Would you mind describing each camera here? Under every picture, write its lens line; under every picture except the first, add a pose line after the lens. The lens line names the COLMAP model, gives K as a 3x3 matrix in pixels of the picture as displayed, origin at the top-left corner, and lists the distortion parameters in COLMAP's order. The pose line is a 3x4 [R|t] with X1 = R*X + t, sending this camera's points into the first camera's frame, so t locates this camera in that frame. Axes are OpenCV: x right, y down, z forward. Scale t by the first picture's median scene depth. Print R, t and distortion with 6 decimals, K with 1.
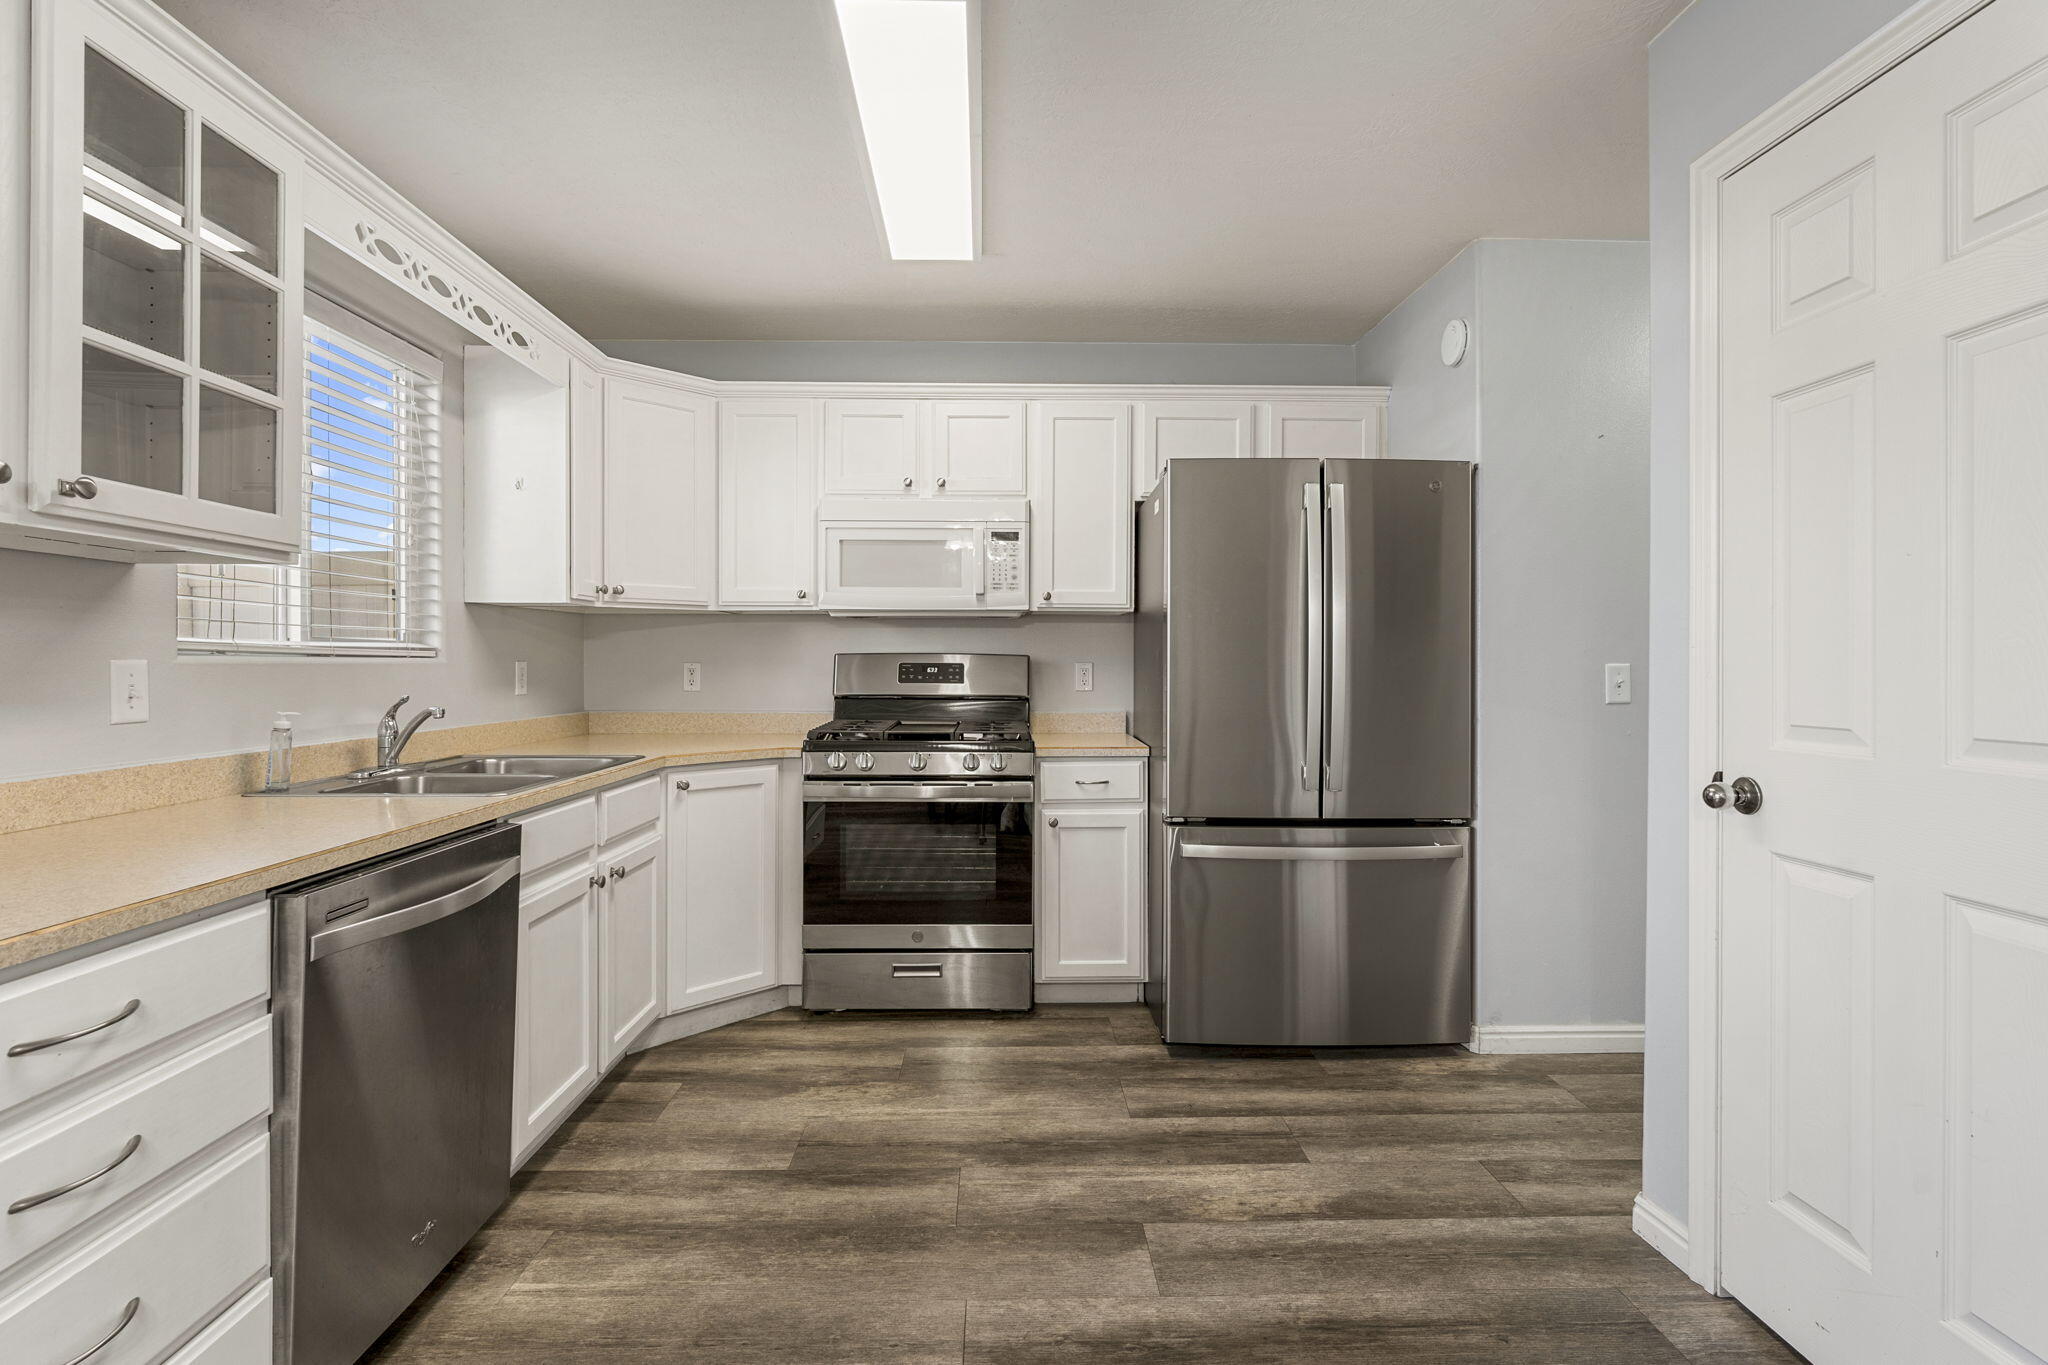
lens RADIAL K [[944.2, 0, 1030.0], [0, 944.2, 663.9], [0, 0, 1]] dist [-0.003164, -0.000071]
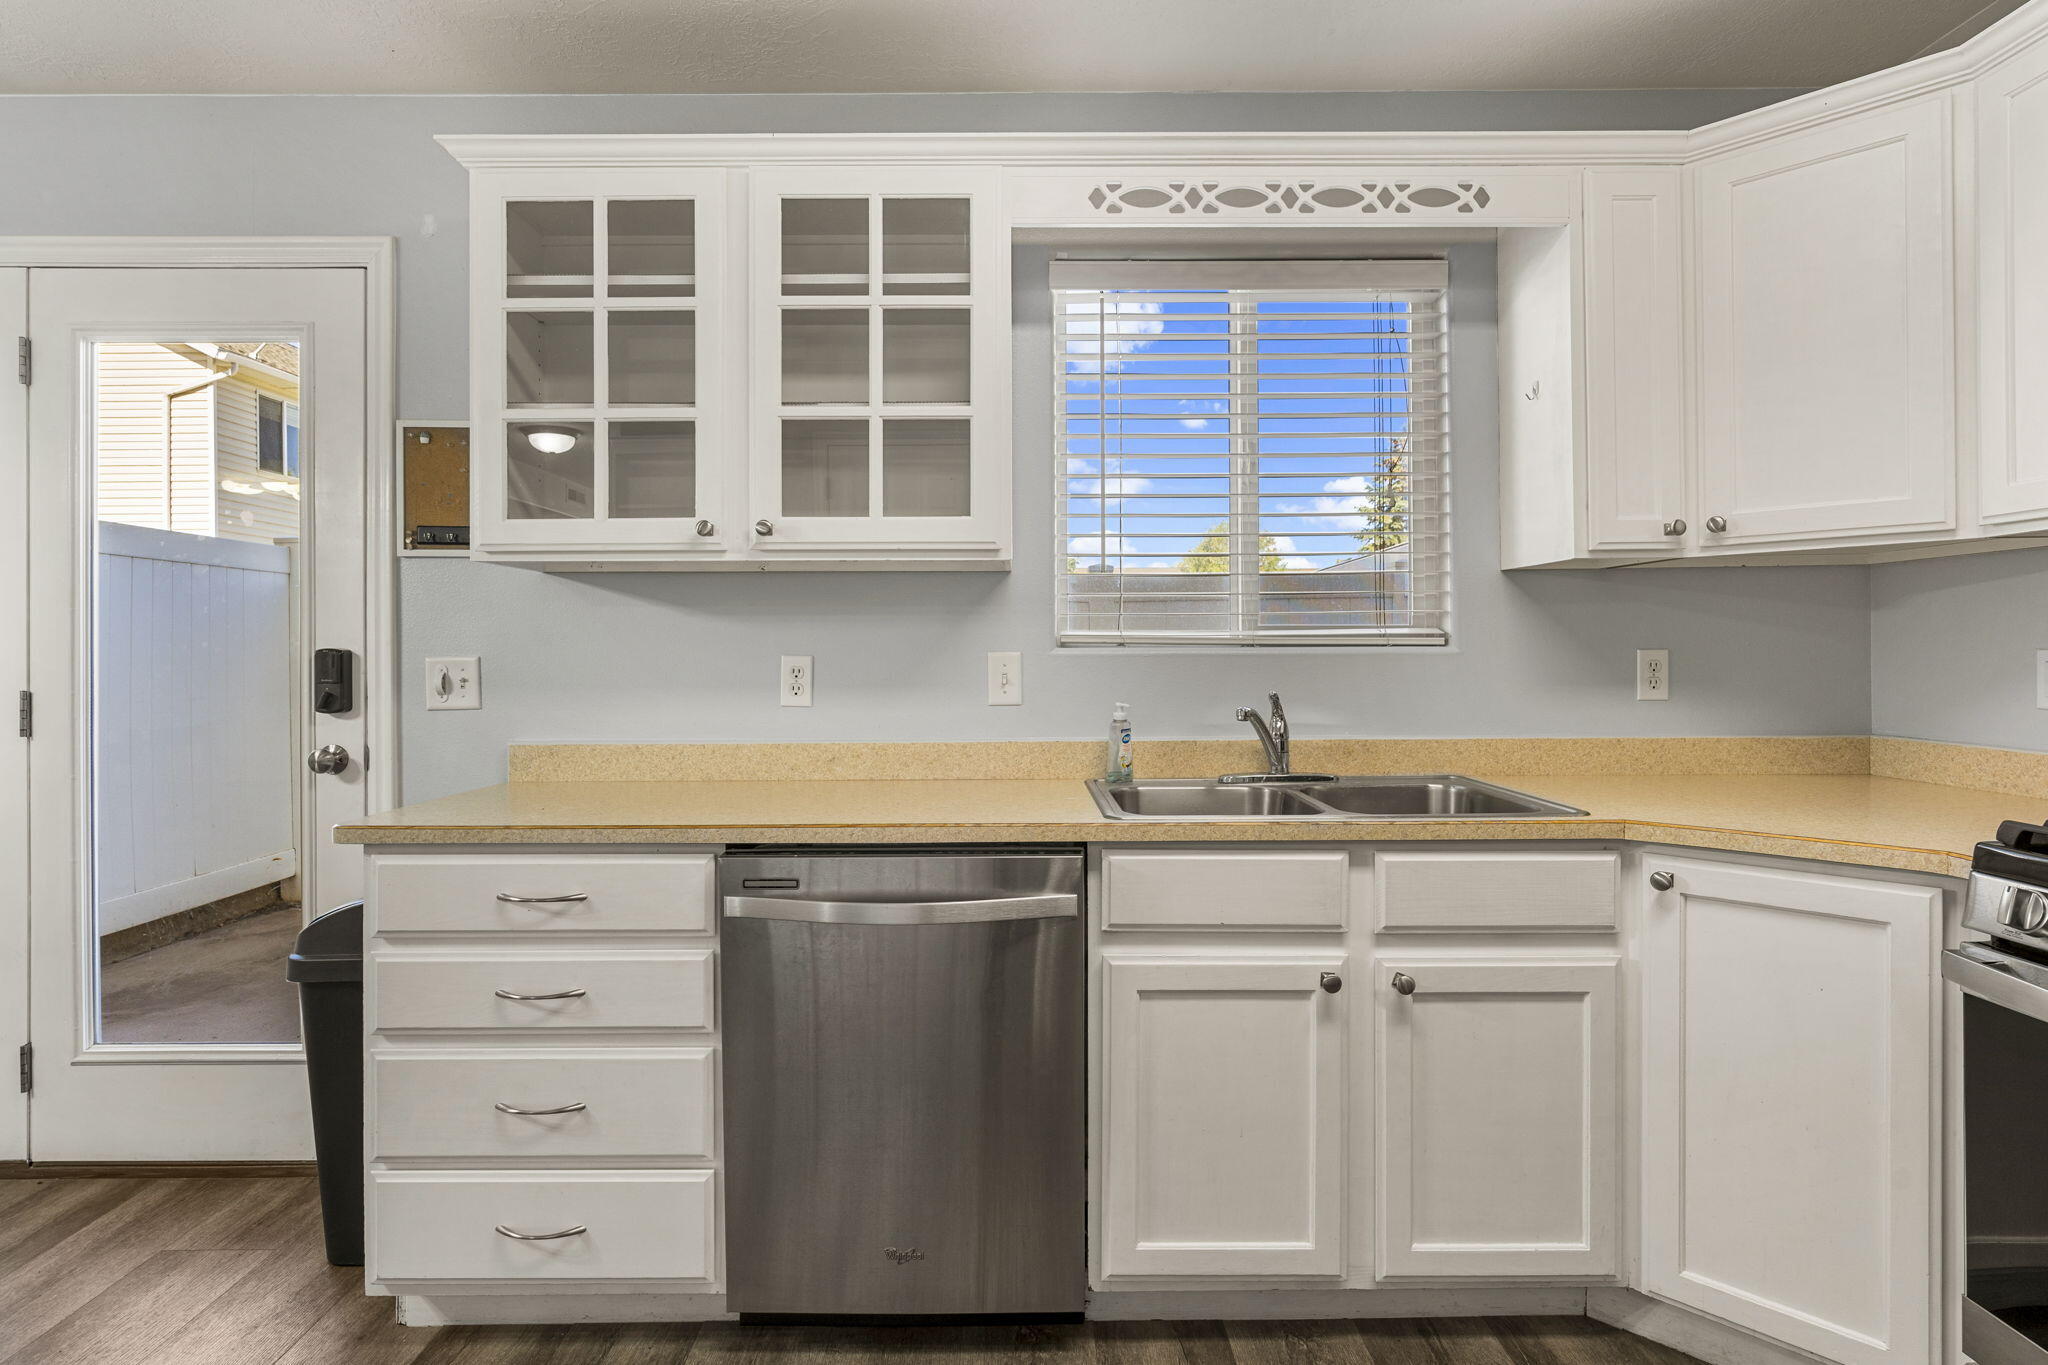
lens RADIAL K [[1066.1, 0, 1020.1], [0, 1066.1, 652.6], [0, 0, 1]] dist [-0.011862, 0.000111]
pose [[-0.034748, -0.003526, -0.999390, 0.285939], [0.003222, 0.999988, -0.003640, 0.000691], [0.999391, -0.003346, -0.034736, 0.773069]]
